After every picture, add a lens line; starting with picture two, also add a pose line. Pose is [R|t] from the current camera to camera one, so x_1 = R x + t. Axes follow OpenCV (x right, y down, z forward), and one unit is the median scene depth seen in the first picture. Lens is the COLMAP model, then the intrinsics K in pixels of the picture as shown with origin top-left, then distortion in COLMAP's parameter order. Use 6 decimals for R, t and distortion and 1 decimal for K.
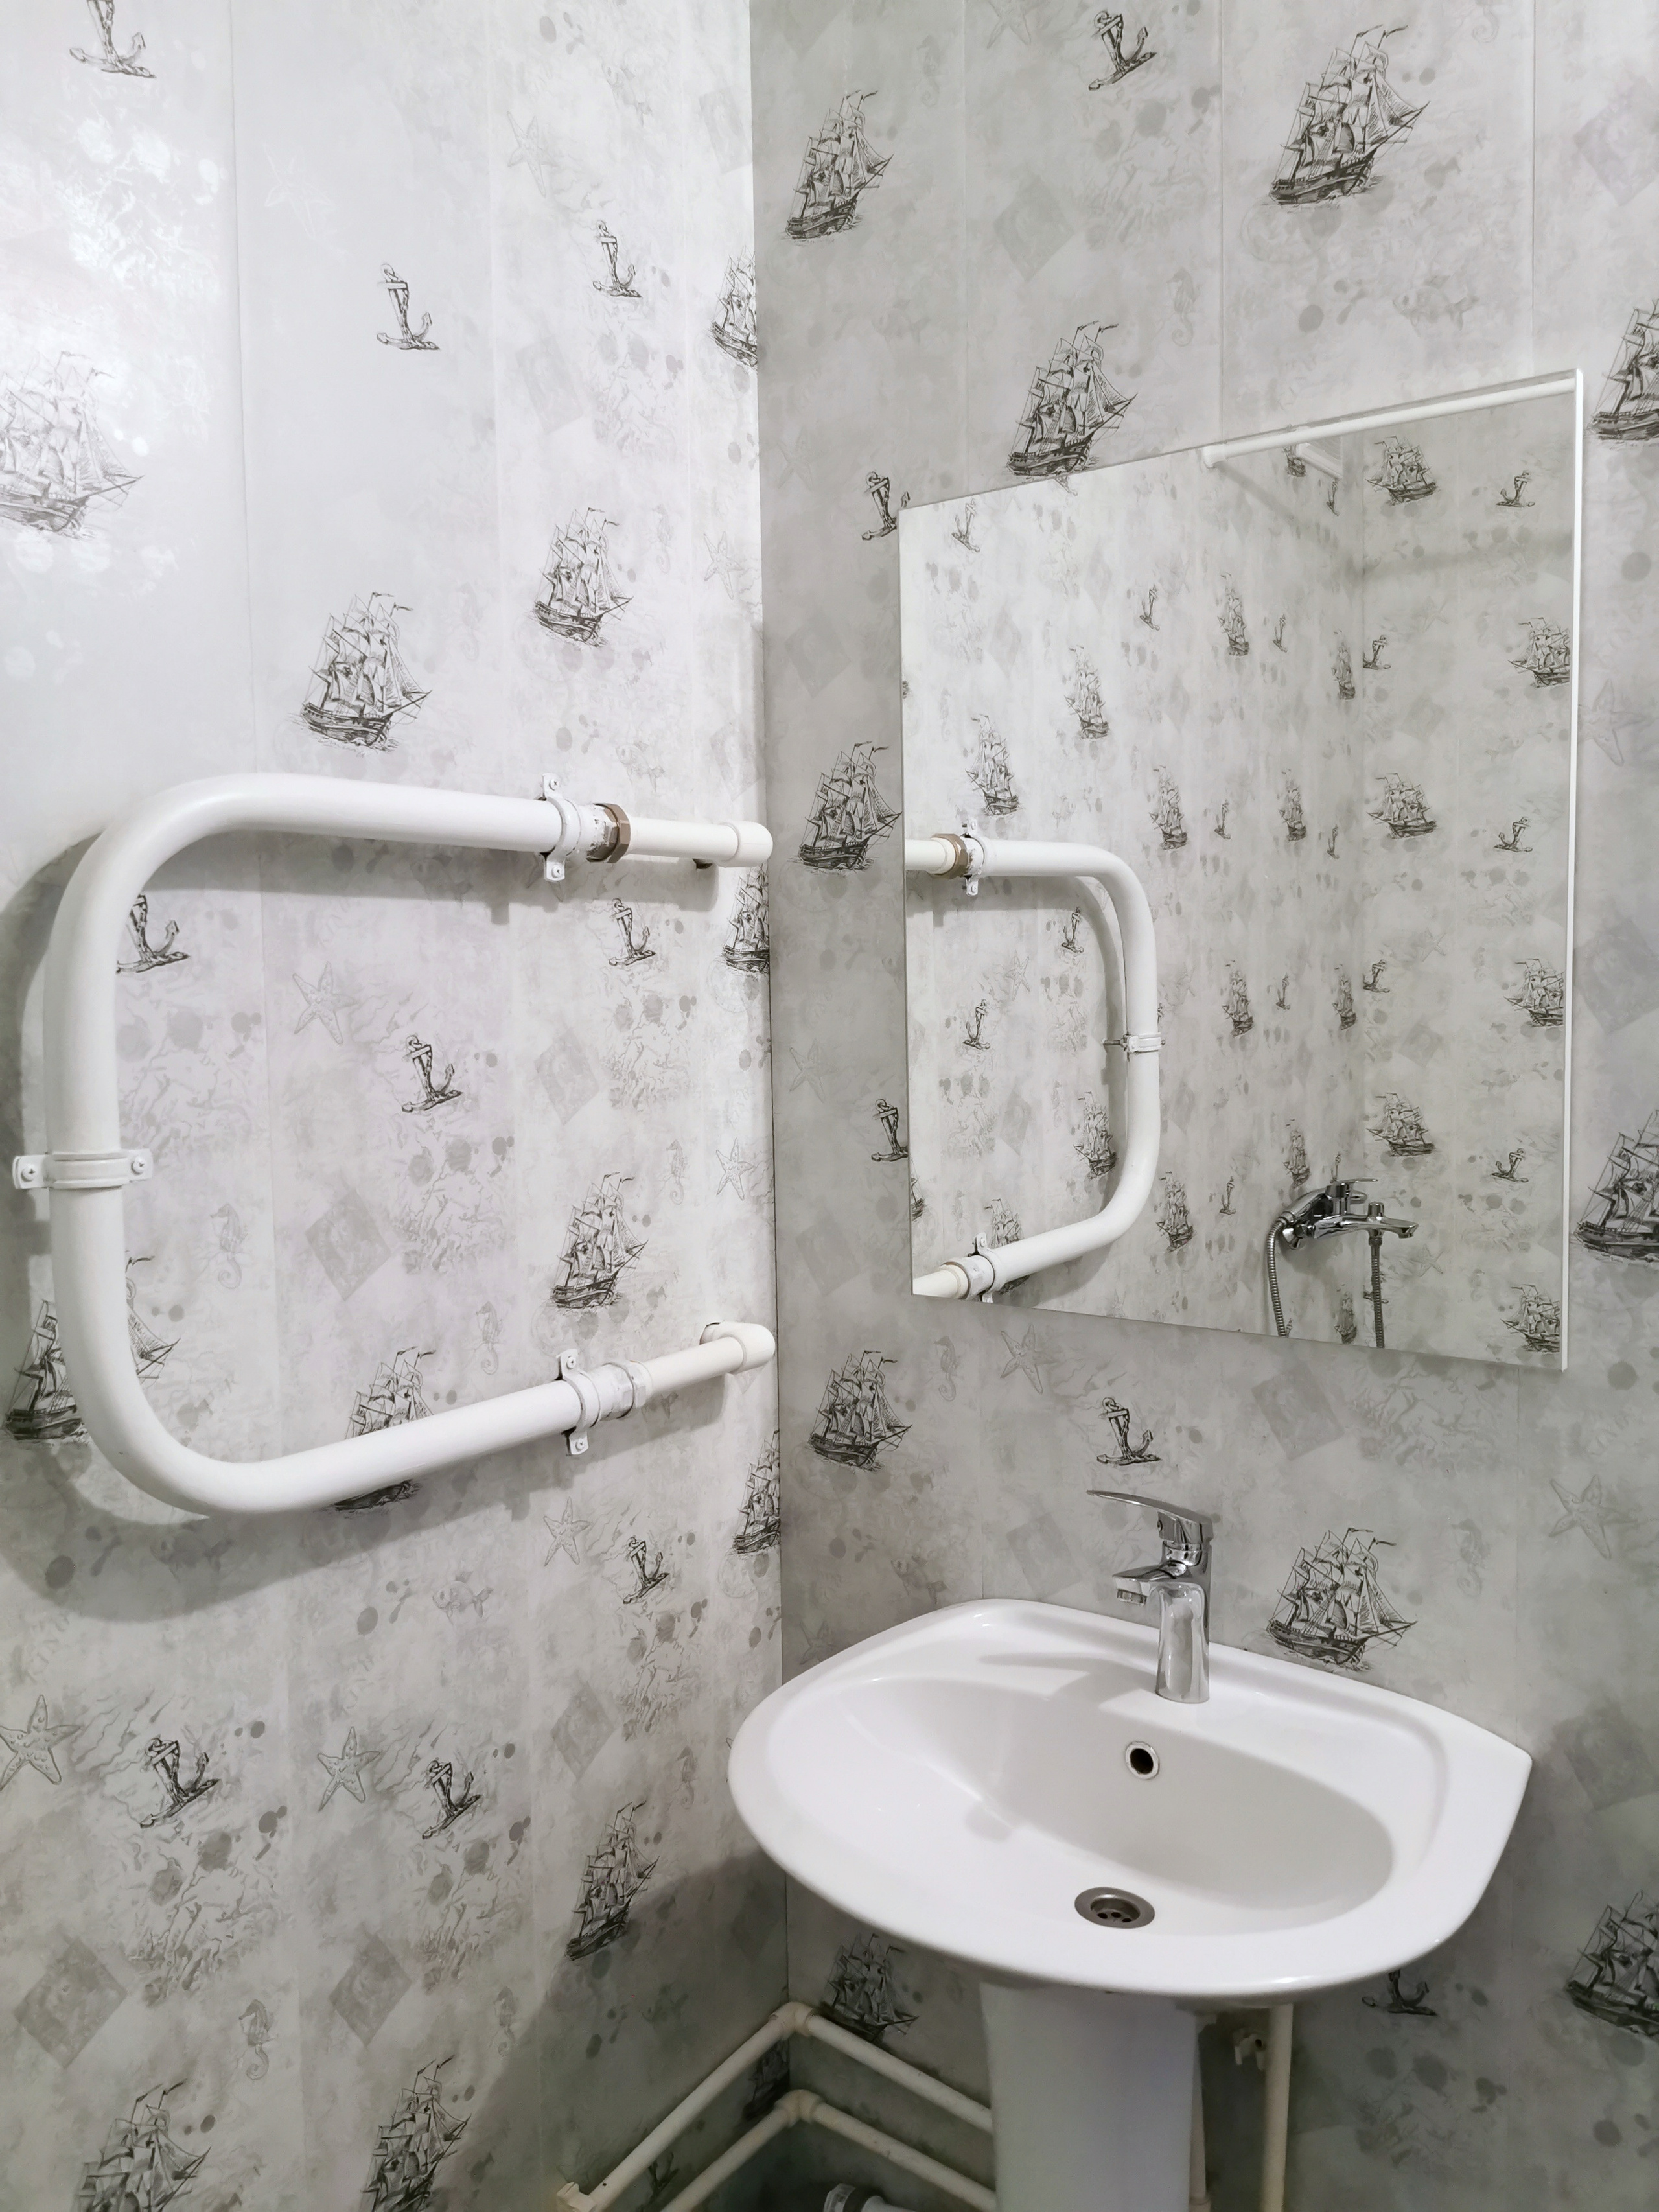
lens RADIAL K [[1712.0, 0, 843.3], [0, 1712.0, 1076.2], [0, 0, 1]] dist [0.067236, -0.102539]
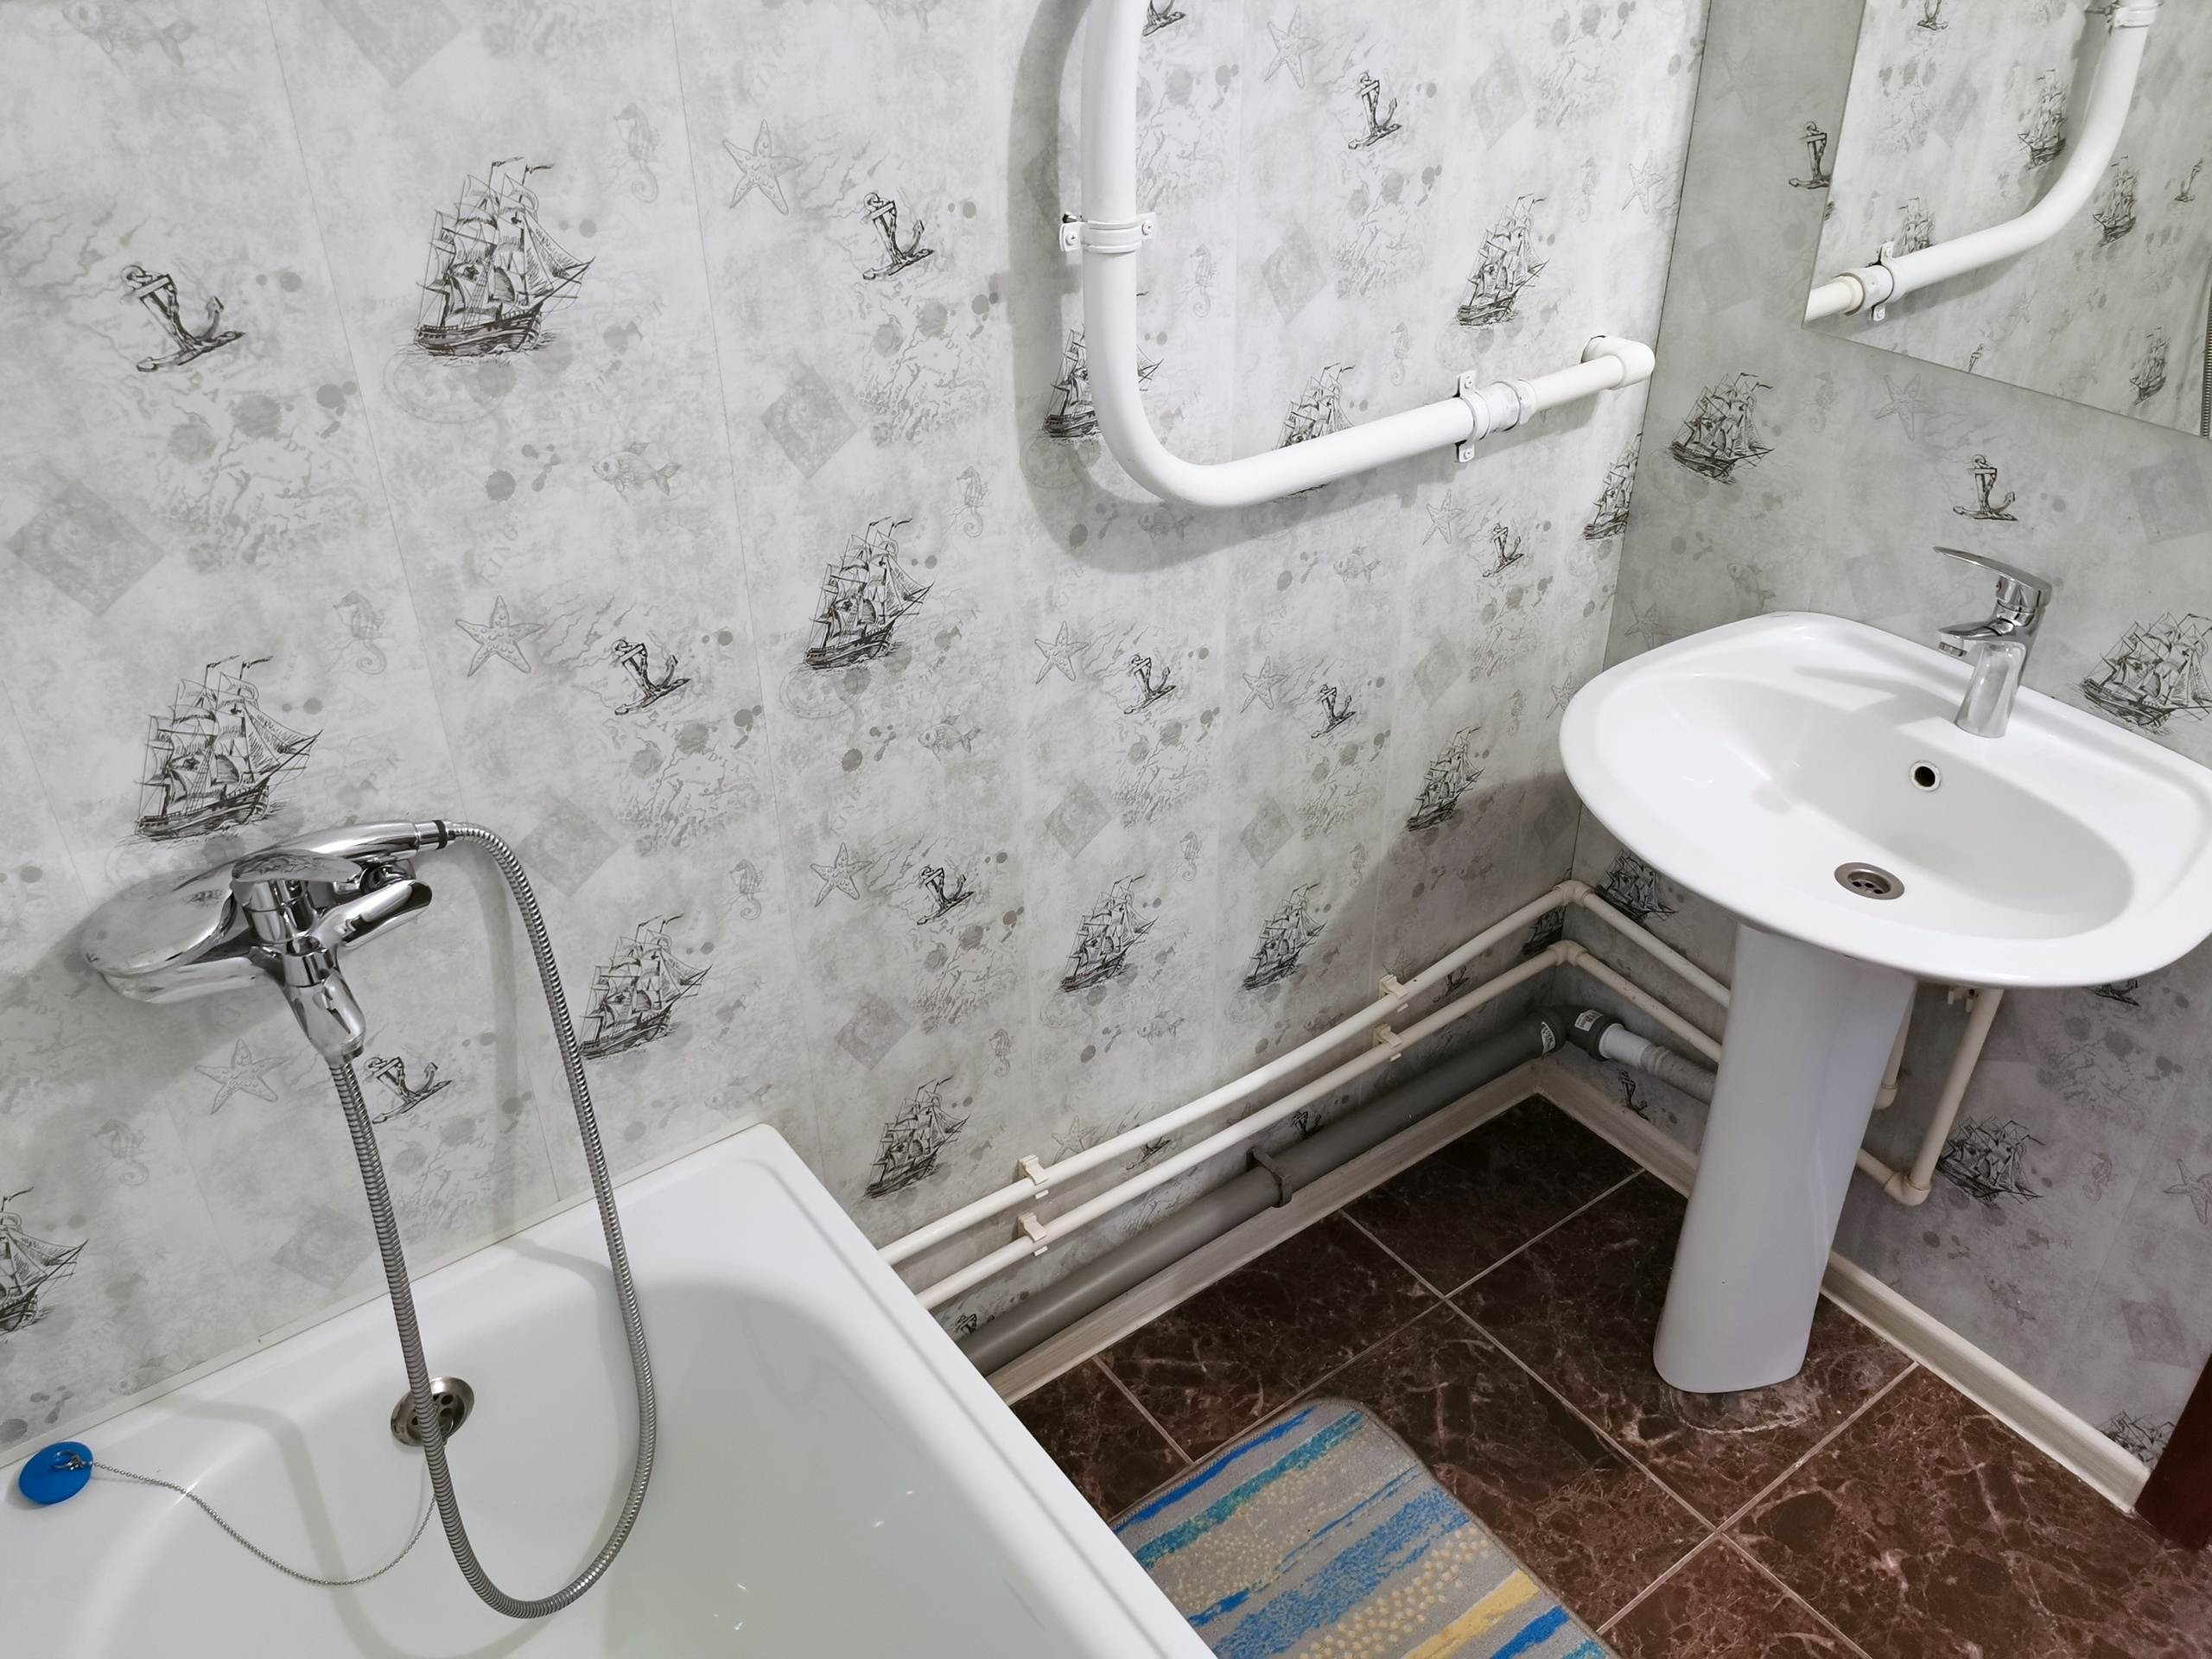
lens RADIAL K [[1712.1, 0, 1128.7], [0, 1712.1, 811.5], [0, 0, 1]] dist [0.067236, -0.102539]
pose [[0.952132, 0.169642, -0.254295, -0.034722], [-0.025930, 0.873704, 0.485767, -0.125206], [0.304585, -0.455921, 0.836280, -0.135466]]
